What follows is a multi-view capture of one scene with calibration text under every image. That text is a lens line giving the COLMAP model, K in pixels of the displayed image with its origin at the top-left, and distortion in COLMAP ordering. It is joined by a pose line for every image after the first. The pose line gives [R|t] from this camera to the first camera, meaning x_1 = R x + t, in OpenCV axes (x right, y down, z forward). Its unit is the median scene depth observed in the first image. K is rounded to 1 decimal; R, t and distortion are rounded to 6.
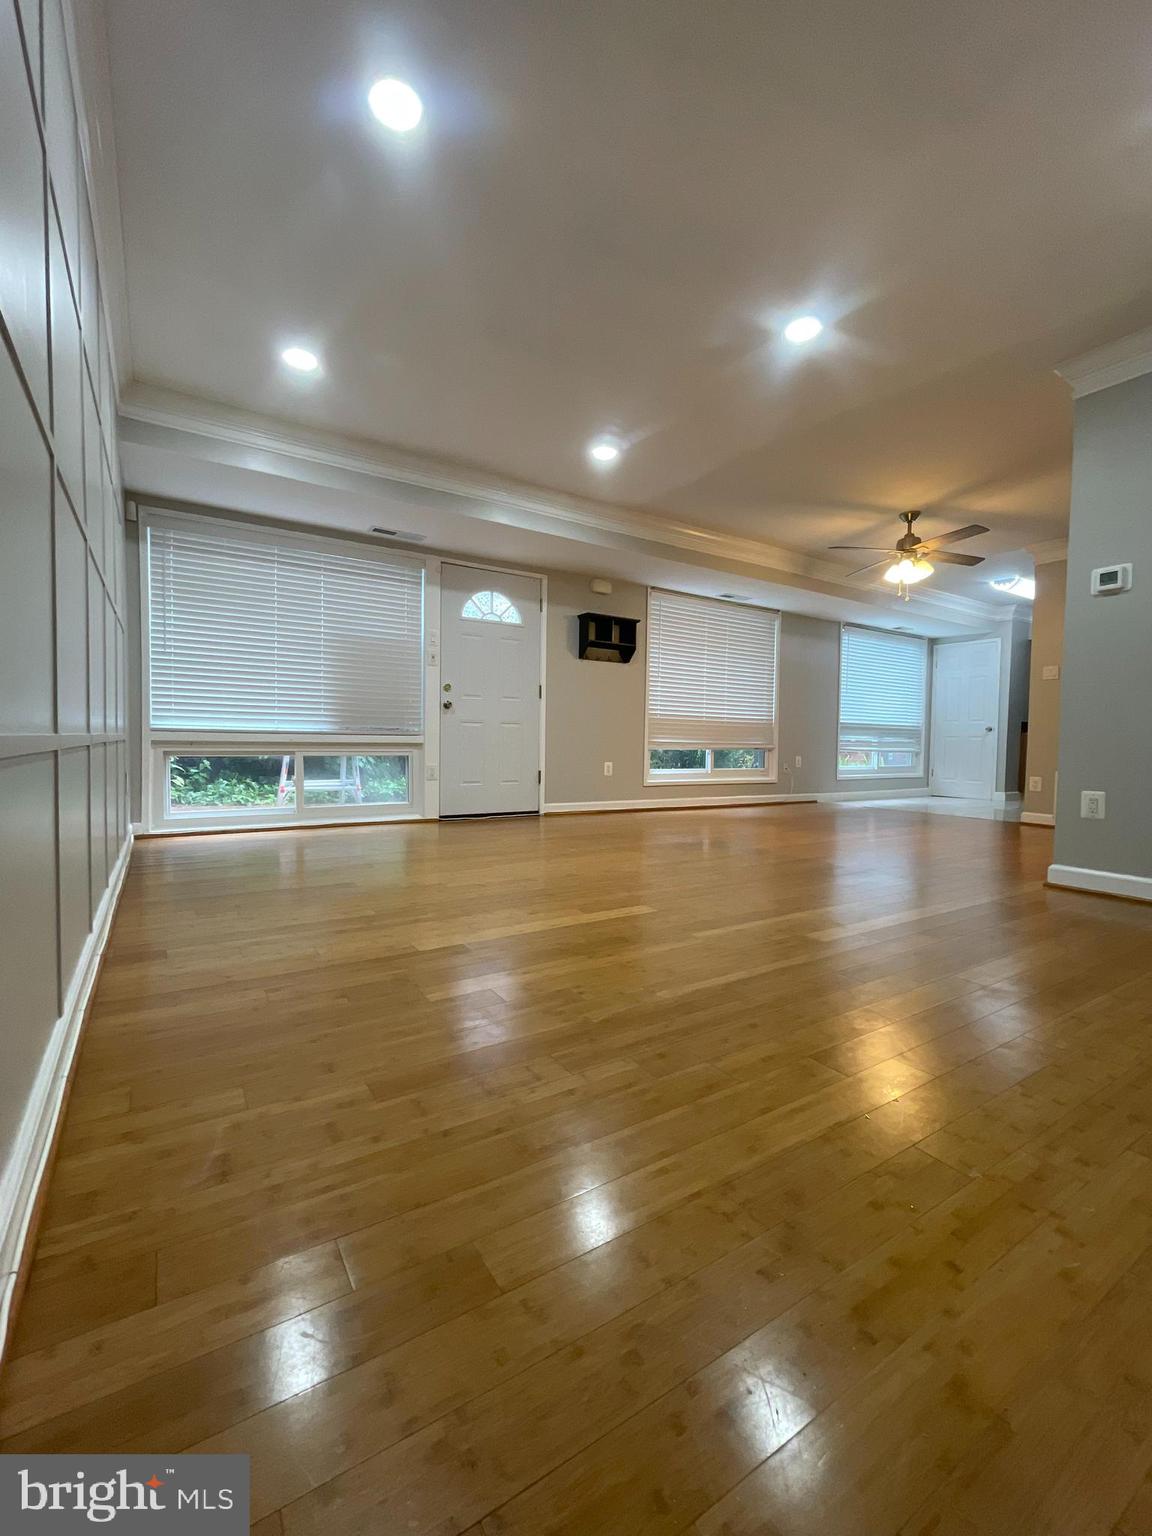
lens RADIAL K [[644.2, 0, 577.1], [0, 644.2, 768.1], [0, 0, 1]] dist [-0.001158, -0.000004]
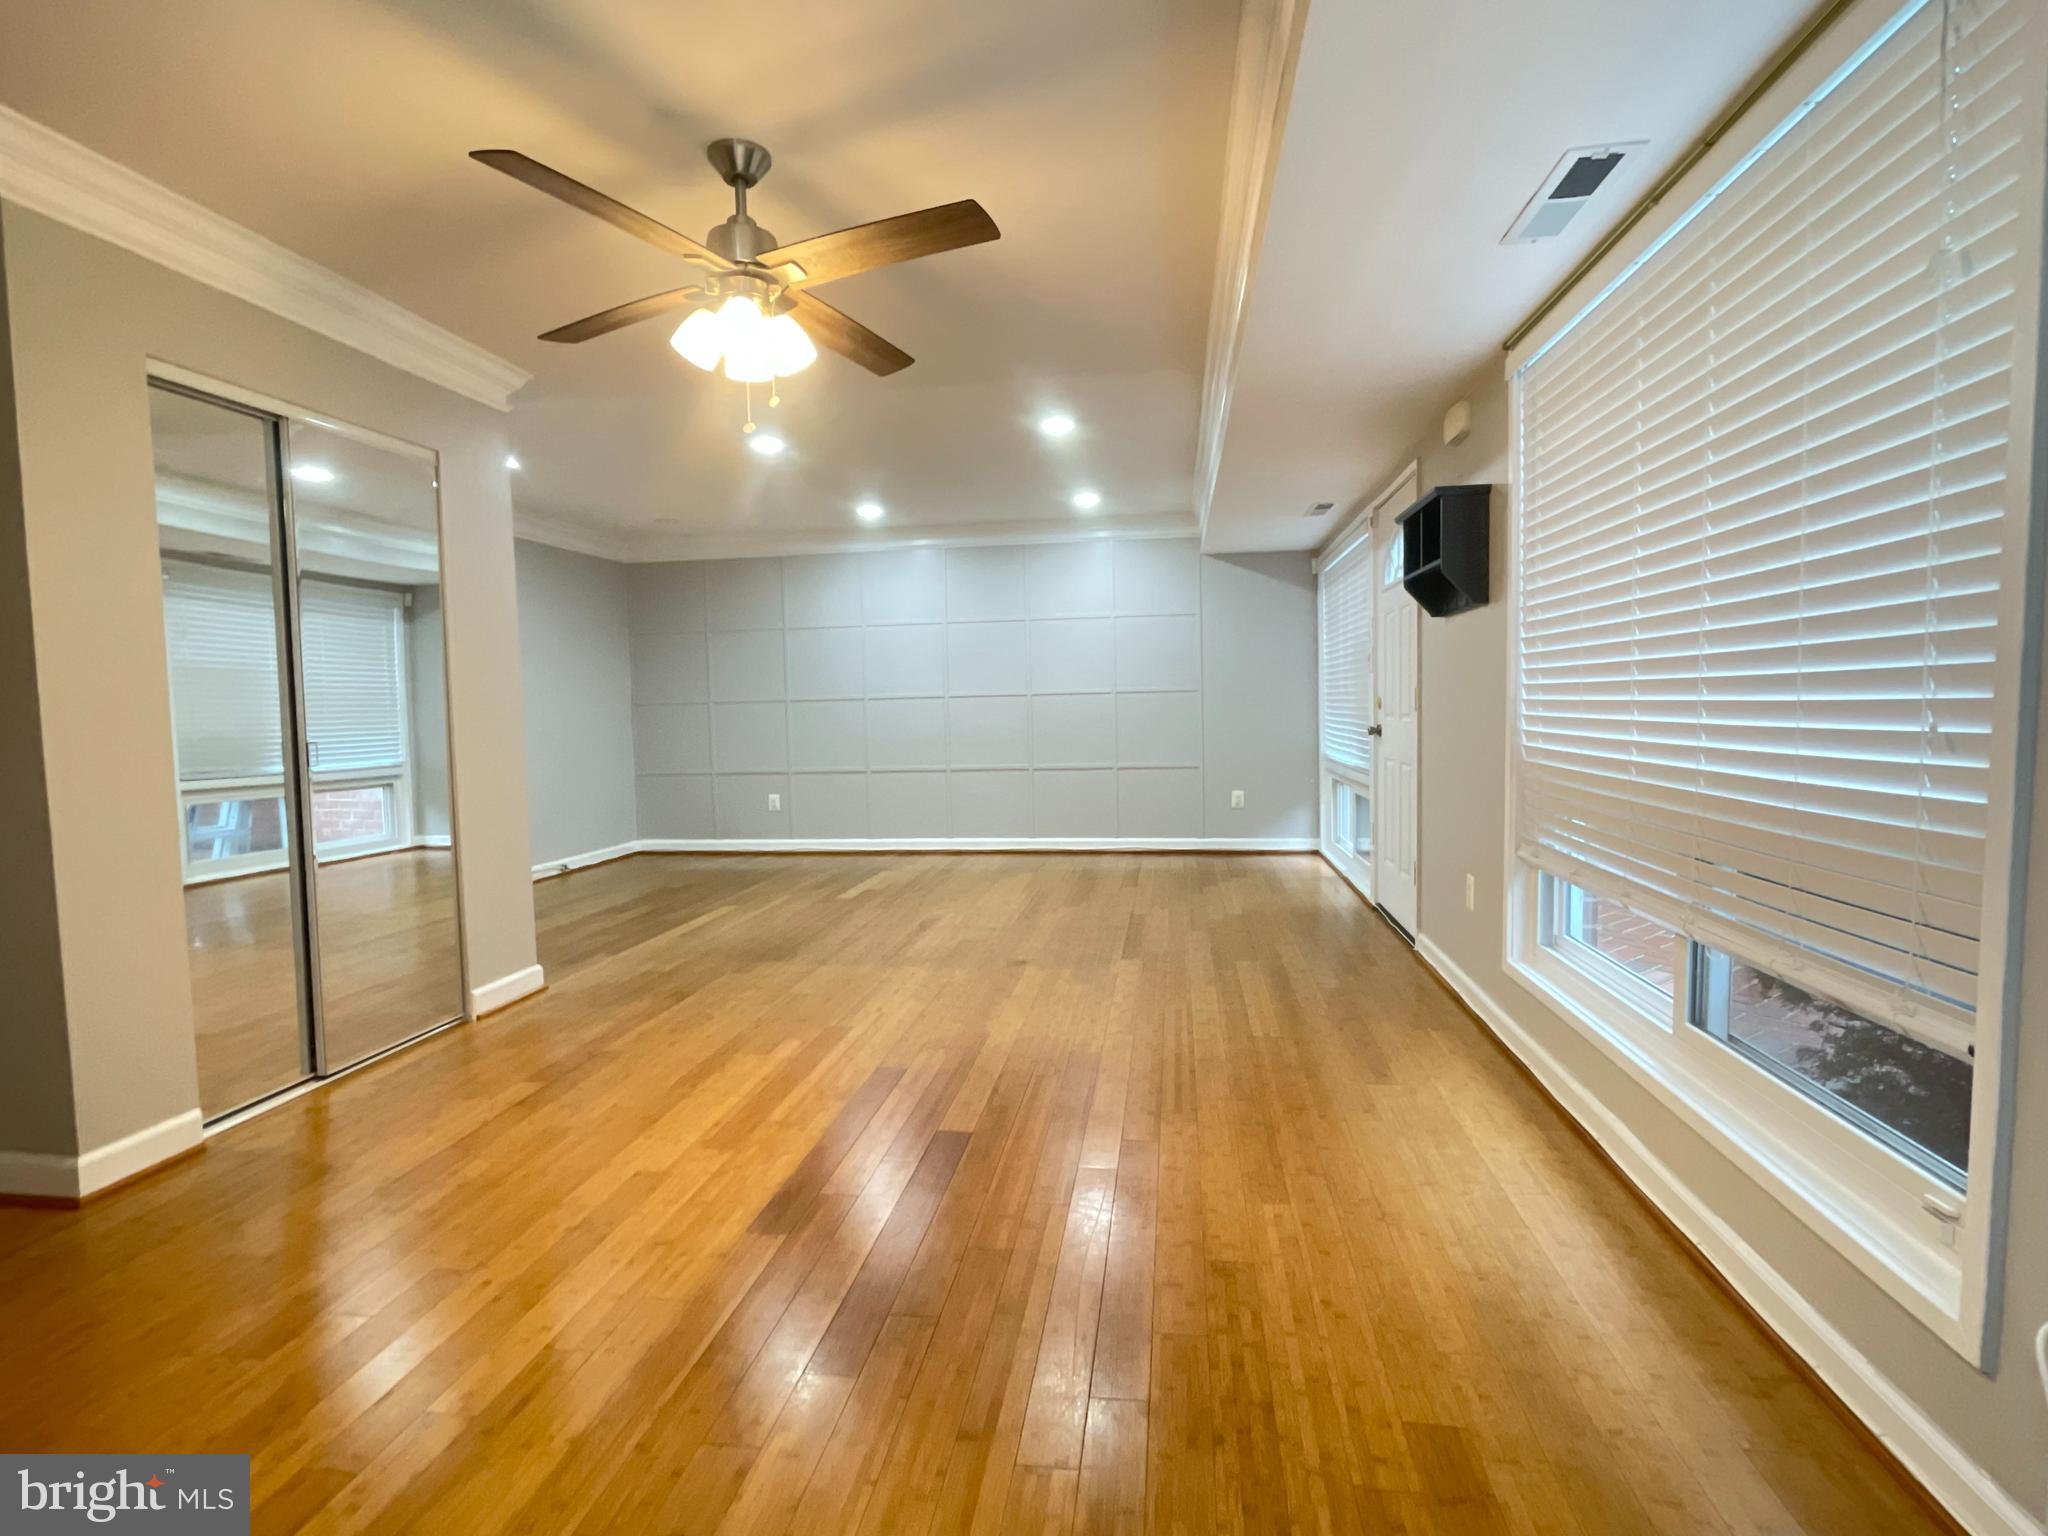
lens RADIAL K [[1012.1, 0, 1021.5], [0, 1012.1, 762.6], [0, 0, 1]] dist [0.000172, -0.000200]
pose [[-0.660086, 0.042912, -0.749963, 0.771712], [-0.018492, 0.997136, 0.073331, -0.132309], [0.750962, 0.062273, -0.657402, 1.381663]]
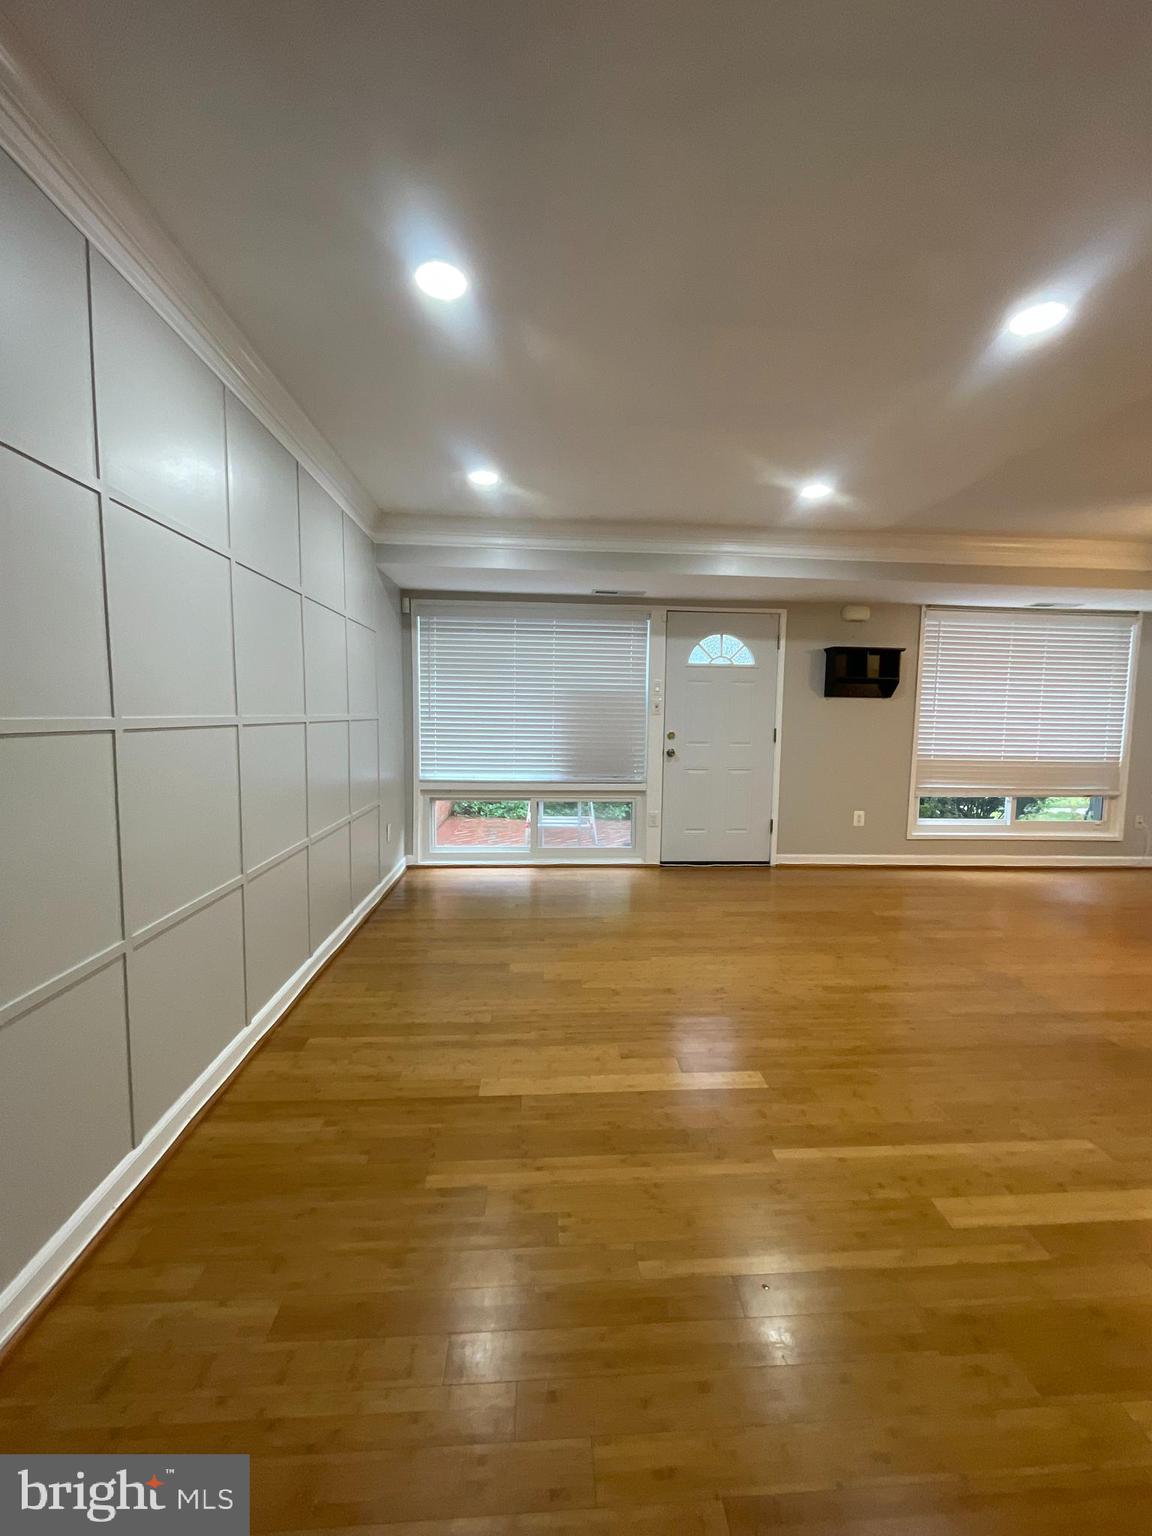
lens RADIAL K [[620.5, 0, 578.3], [0, 620.5, 769.5], [0, 0, 1]] dist [-0.001938, -0.000331]
pose [[0.875867, 0.041429, -0.480771, 0.137172], [-0.022666, 0.998740, 0.044770, -0.111557], [0.482020, -0.028315, 0.875702, 0.083412]]
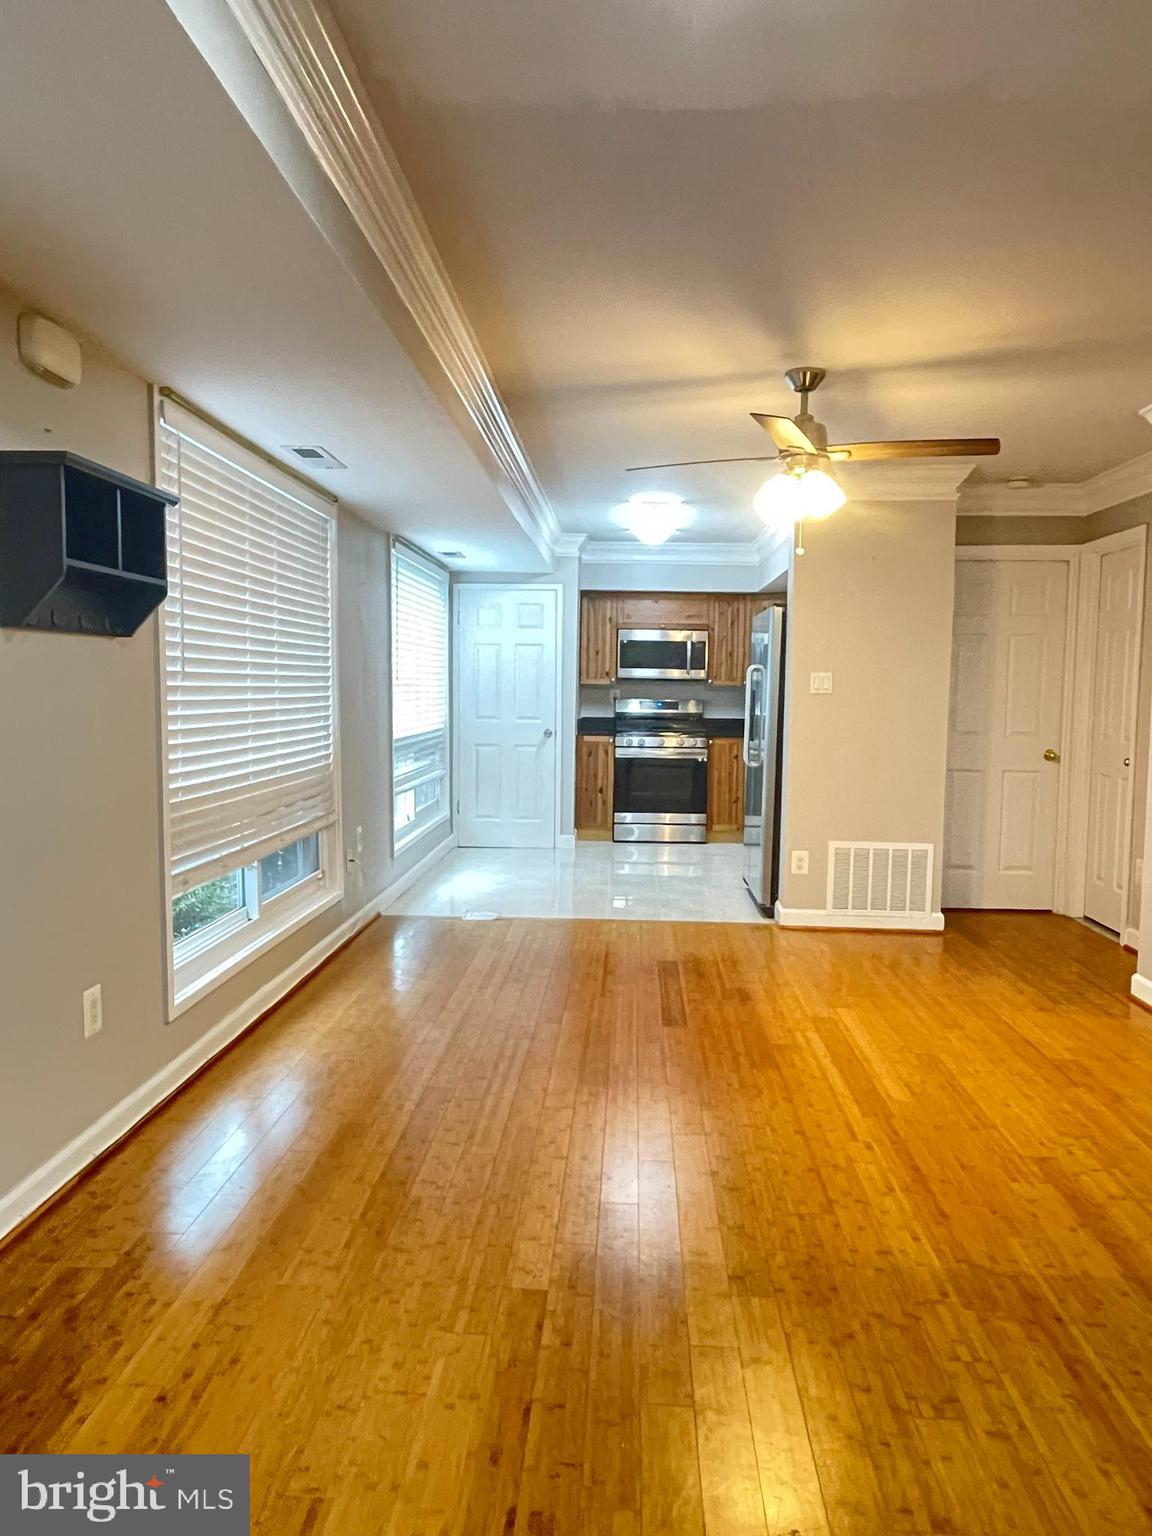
lens RADIAL K [[1040.8, 0, 585.4], [0, 1040.8, 767.3], [0, 0, 1]] dist [0.002424, 0.000978]
pose [[0.578415, -0.071997, 0.812560, -0.220434], [0.029404, 0.997290, 0.067434, -0.152284], [-0.815213, -0.015113, 0.578964, 0.650956]]
